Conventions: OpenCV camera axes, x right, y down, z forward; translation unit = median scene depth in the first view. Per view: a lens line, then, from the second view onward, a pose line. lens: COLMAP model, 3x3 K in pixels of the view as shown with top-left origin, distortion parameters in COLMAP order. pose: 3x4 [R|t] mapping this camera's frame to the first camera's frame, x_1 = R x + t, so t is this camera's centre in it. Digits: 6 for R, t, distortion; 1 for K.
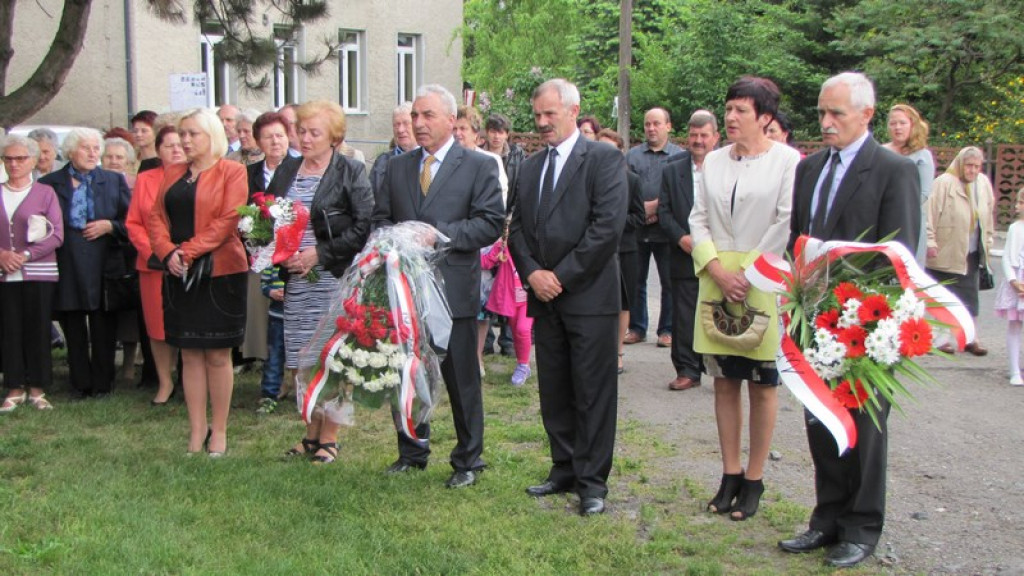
lens RADIAL K [[1377.8, 0, 506.4], [0, 1377.8, 288.2], [0, 0, 1]] dist [0.008728, 0.000000]
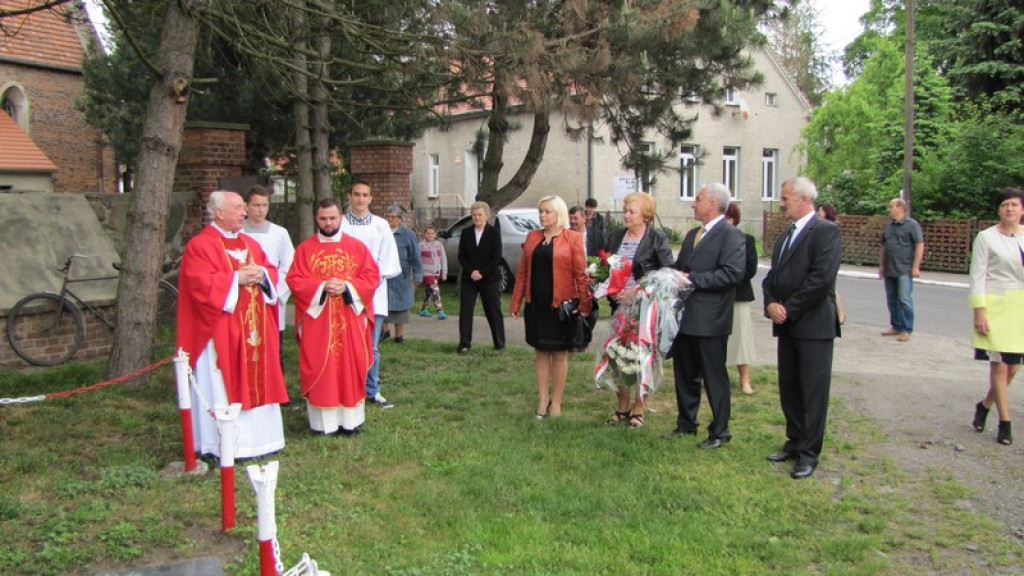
lens RADIAL K [[891.4, 0, 502.7], [0, 891.4, 279.5], [0, 0, 1]] dist [-0.188800, 0.164536]
pose [[0.929345, 0.028191, -0.368135, 0.071900], [-0.041852, 0.998698, -0.029175, -0.003119], [0.366833, 0.042521, 0.929314, 0.025524]]
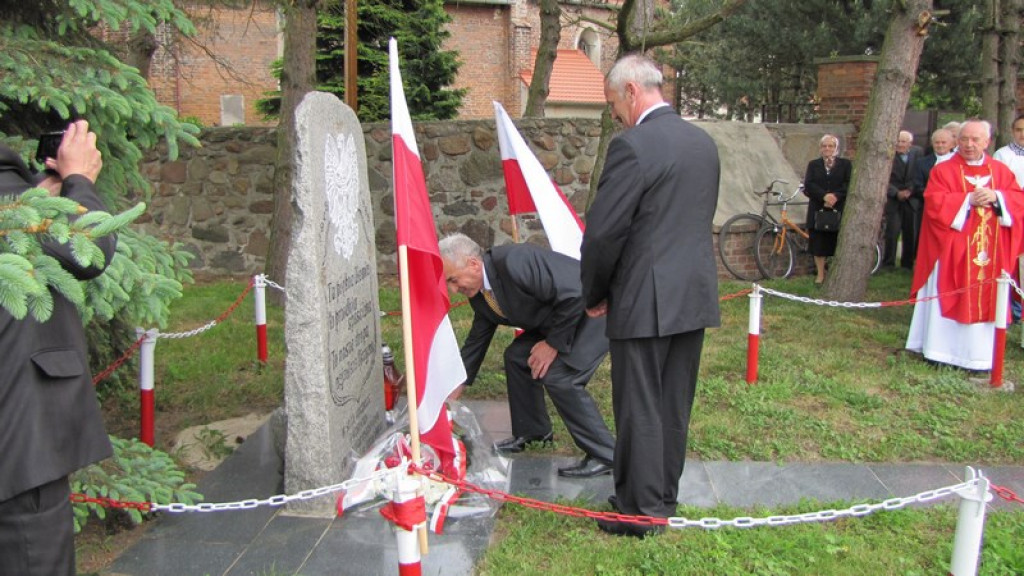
lens RADIAL K [[891.4, 0, 501.5], [0, 891.4, 278.5], [0, 0, 1]] dist [-0.188800, 0.164536]
pose [[0.590912, 0.123943, -0.797158, -0.099583], [-0.099854, 0.991766, 0.080182, 0.033391], [0.800532, 0.032218, 0.598423, -0.180941]]
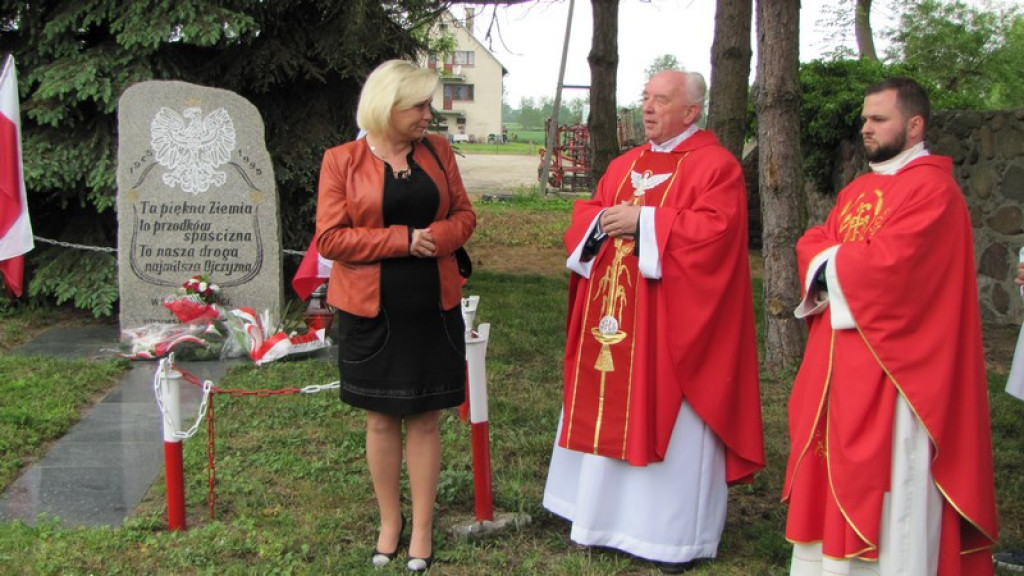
lens RADIAL K [[1231.6, 0, 509.6], [0, 1231.6, 287.7], [0, 0, 1]] dist [-0.020171, 0.000000]
pose [[-0.699145, 0.076978, -0.710823, -0.003052], [-0.109233, 0.971016, 0.212594, -0.102612], [0.706586, 0.226280, -0.670473, 0.979170]]
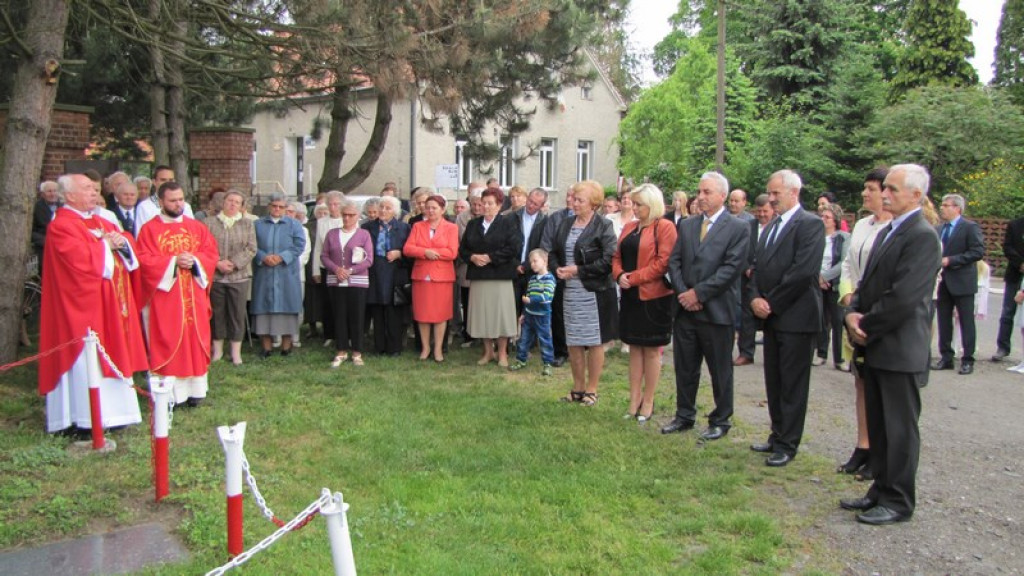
lens RADIAL K [[891.4, 0, 505.1], [0, 891.4, 275.7], [0, 0, 1]] dist [-0.188800, 0.164536]
pose [[0.986933, 0.025679, -0.159069, 0.022159], [-0.030607, 0.999122, -0.028609, 0.009105], [0.158195, 0.033104, 0.986853, -0.056580]]
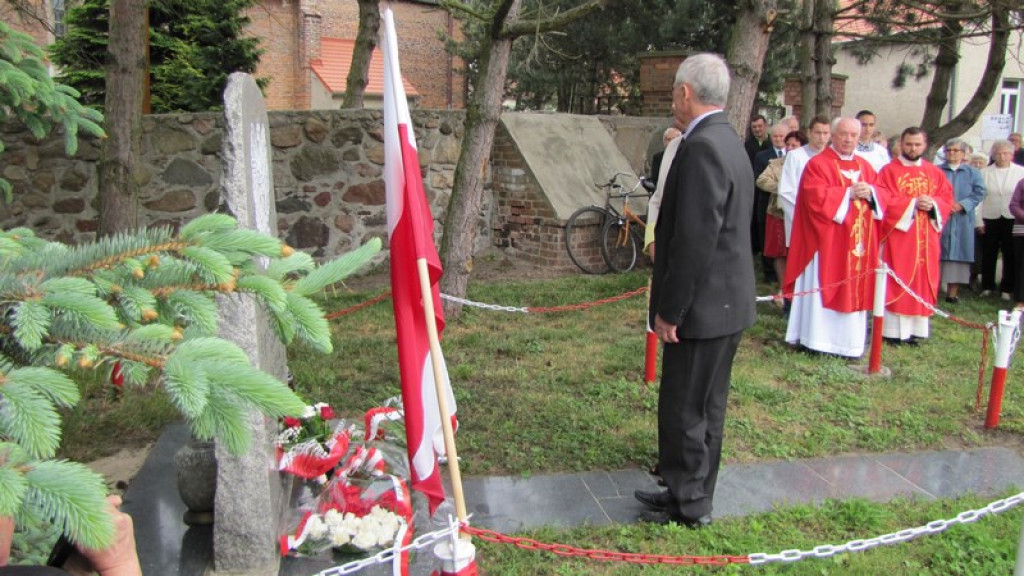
lens RADIAL K [[891.4, 0, 501.3], [0, 891.4, 278.4], [0, 0, 1]] dist [-0.188800, 0.164536]
pose [[0.771831, 0.111312, -0.626009, -0.201086], [-0.090470, 0.993765, 0.065160, 0.037666], [0.629359, 0.006343, 0.777089, -0.211911]]
